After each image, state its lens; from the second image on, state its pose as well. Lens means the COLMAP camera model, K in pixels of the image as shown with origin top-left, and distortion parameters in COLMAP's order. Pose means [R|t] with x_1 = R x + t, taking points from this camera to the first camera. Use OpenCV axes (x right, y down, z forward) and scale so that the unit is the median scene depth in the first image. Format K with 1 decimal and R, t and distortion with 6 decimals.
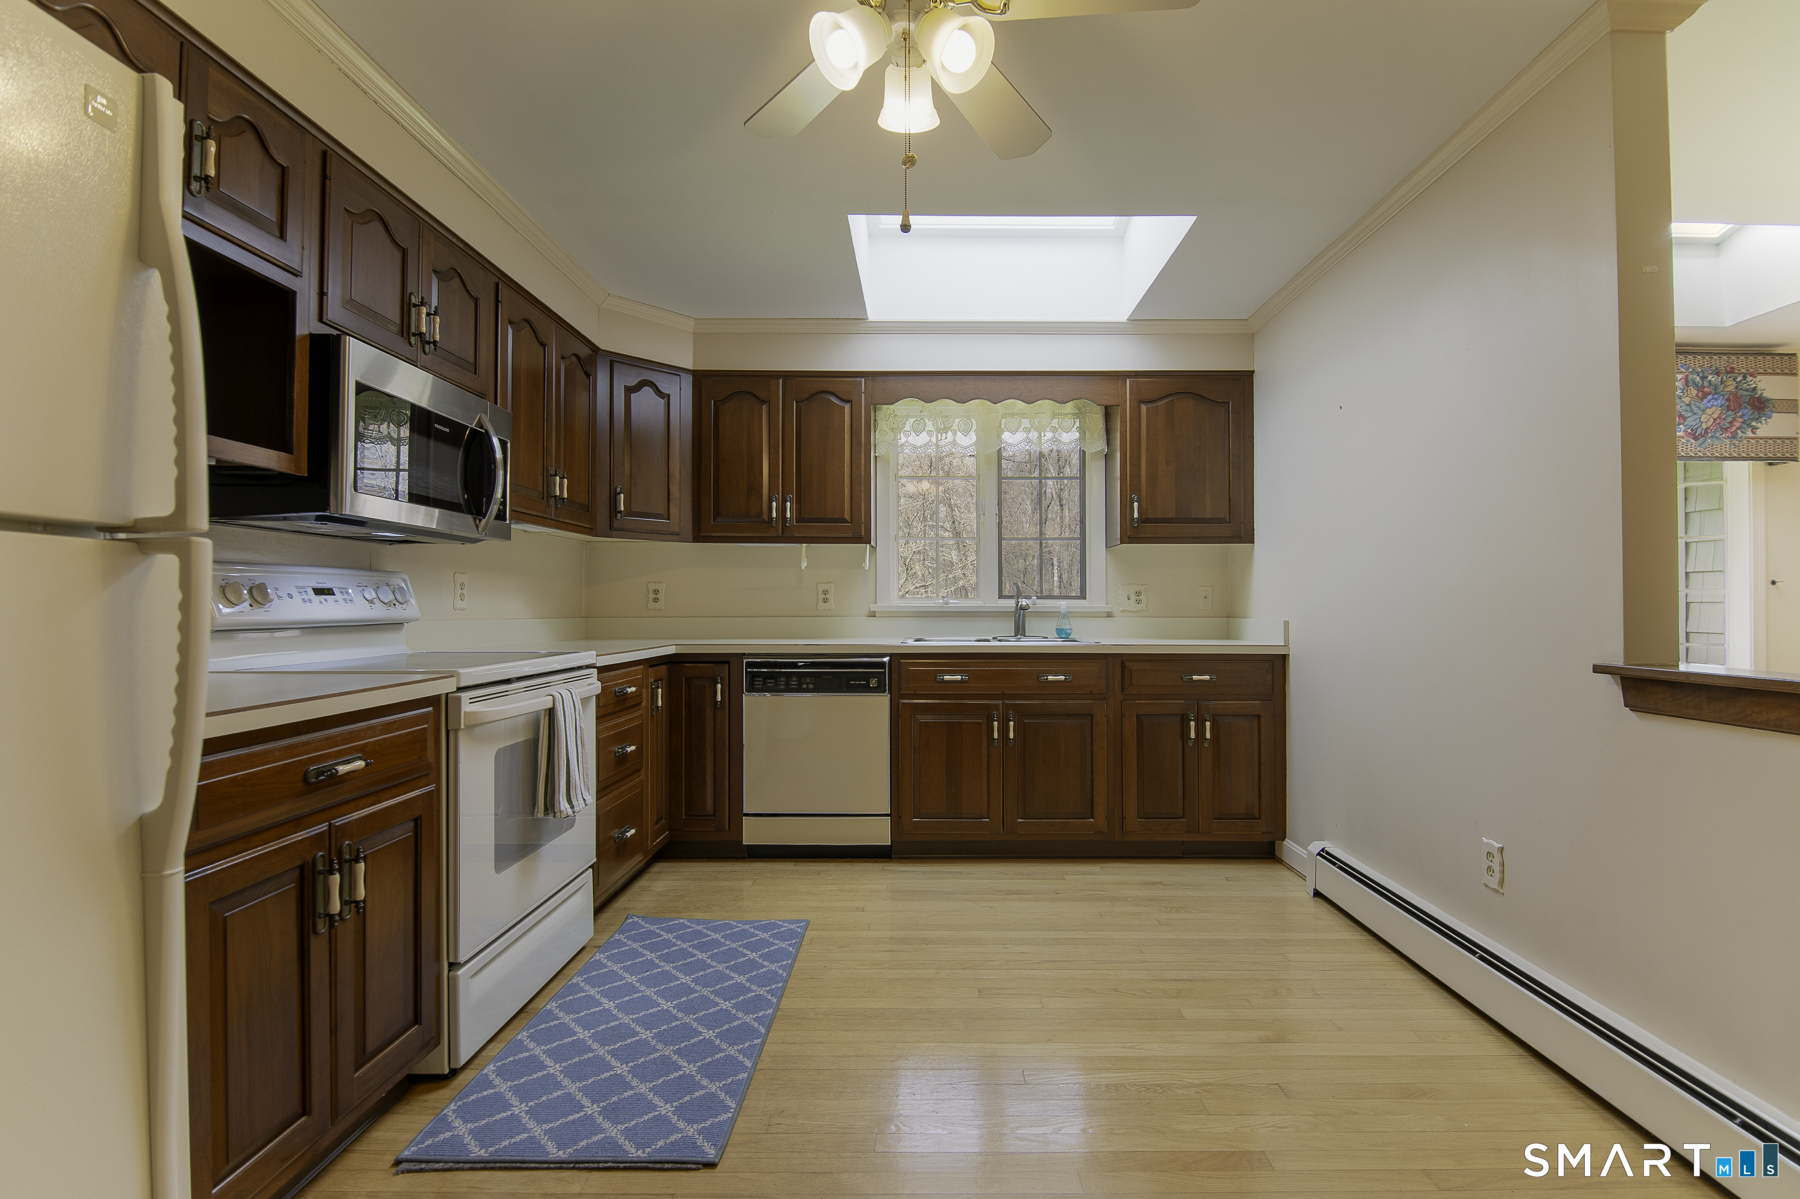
lens RADIAL K [[830.8, 0, 938.8], [0, 830.8, 603.6], [0, 0, 1]] dist [0.000811, -0.011709]
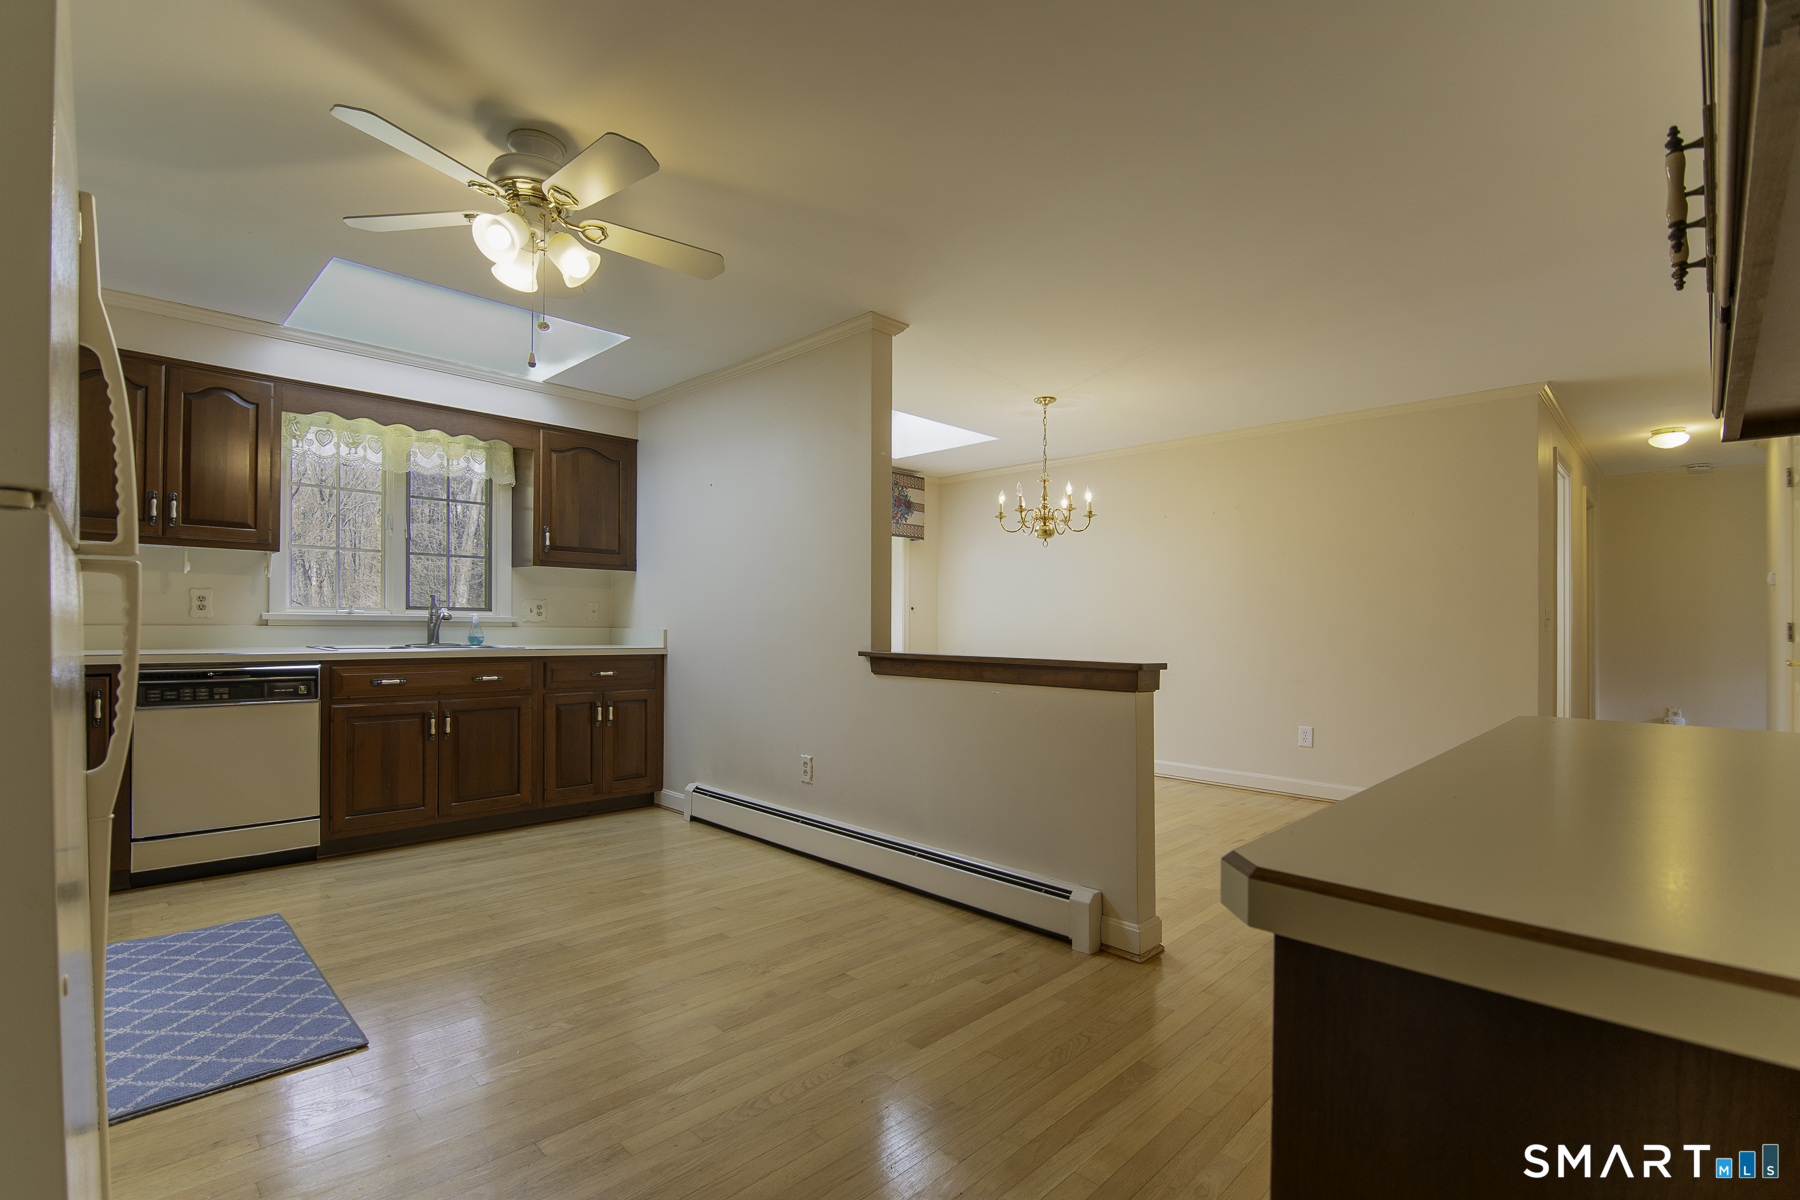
lens RADIAL K [[817.0, 0, 885.3], [0, 817.0, 625.7], [0, 0, 1]] dist [0.001488, -0.010584]
pose [[0.711244, 0.005388, 0.702925, -0.271705], [-0.013202, 0.999897, 0.005695, 0.001218], [-0.702821, -0.013331, 0.711241, -0.214645]]
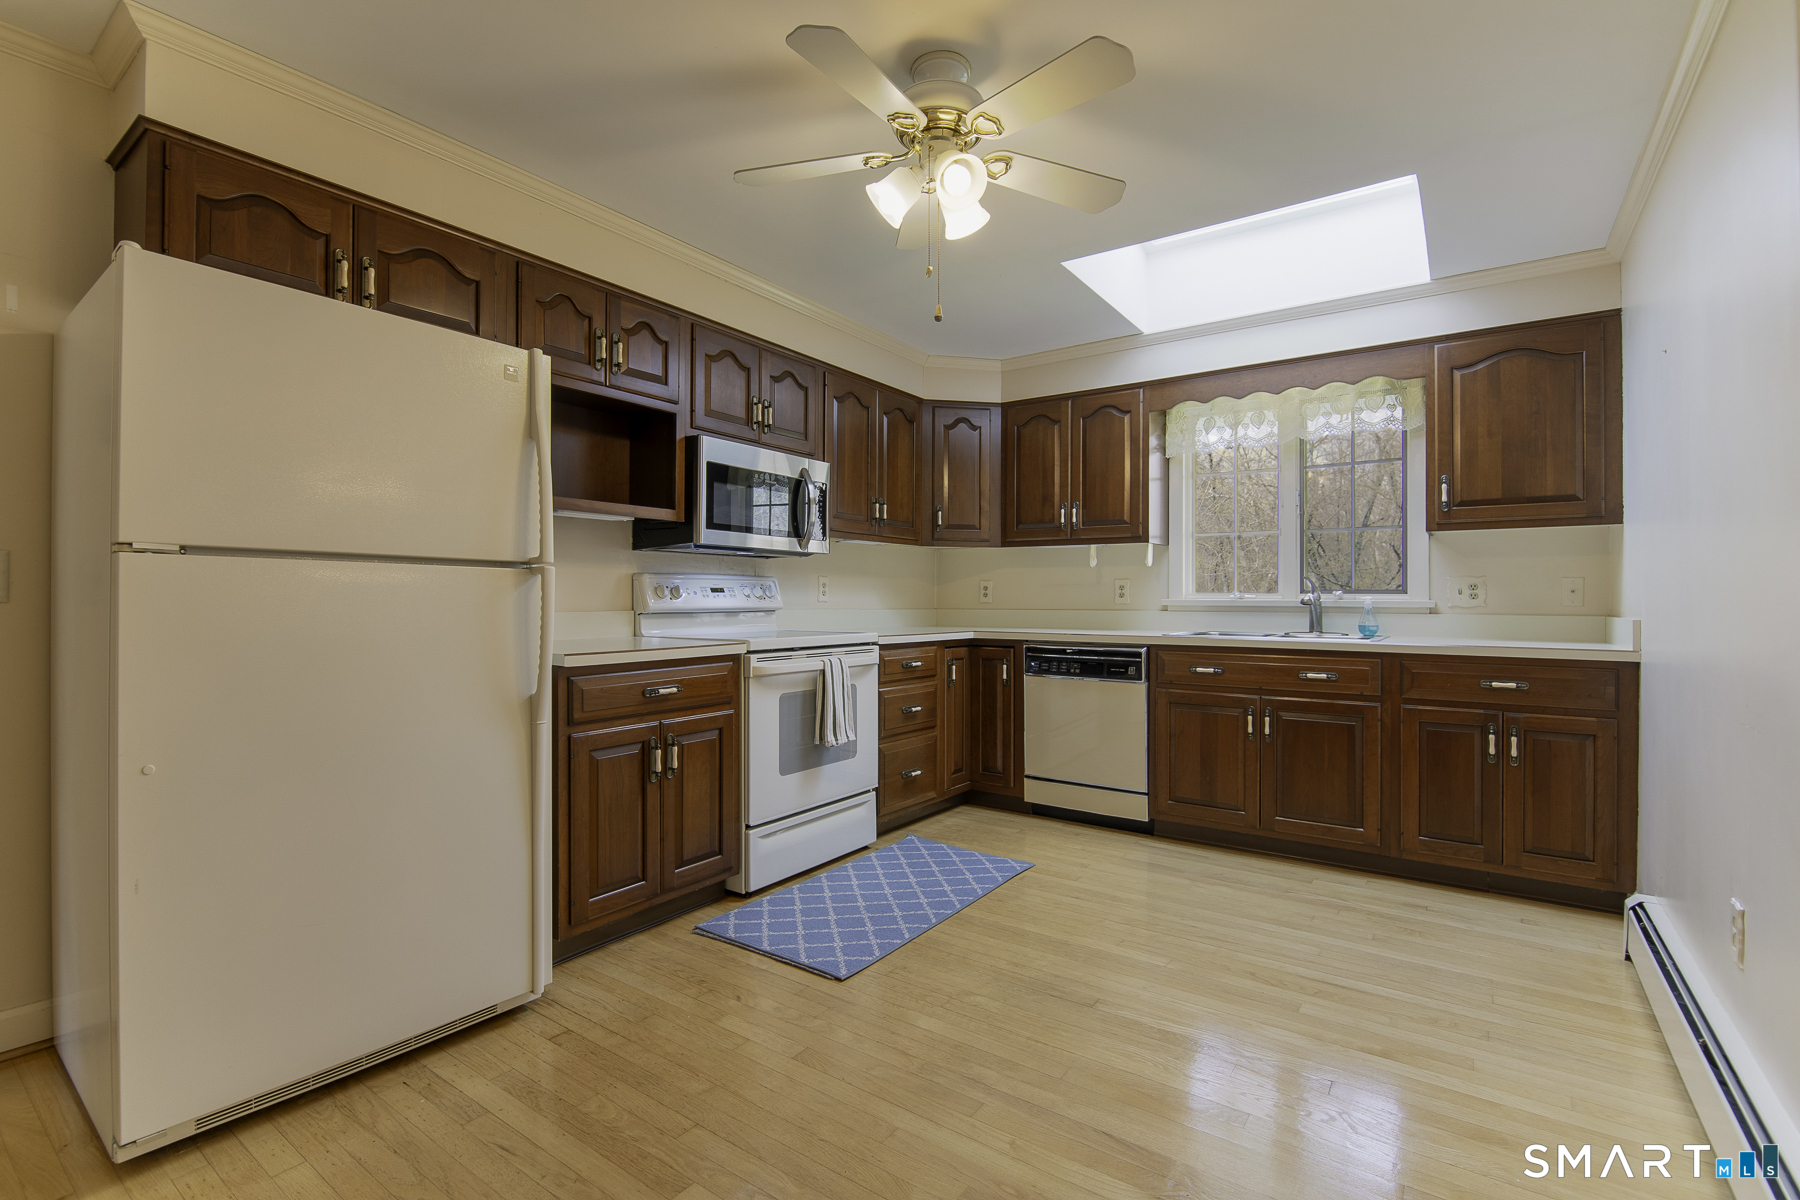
lens RADIAL K [[817.7, 0, 896.2], [0, 817.7, 609.5], [0, 0, 1]] dist [-0.000544, -0.015038]
pose [[0.808226, 0.009065, -0.588803, 0.299955], [-0.001108, 0.999903, 0.013873, 0.000267], [0.588872, -0.010560, 0.808158, -0.048363]]
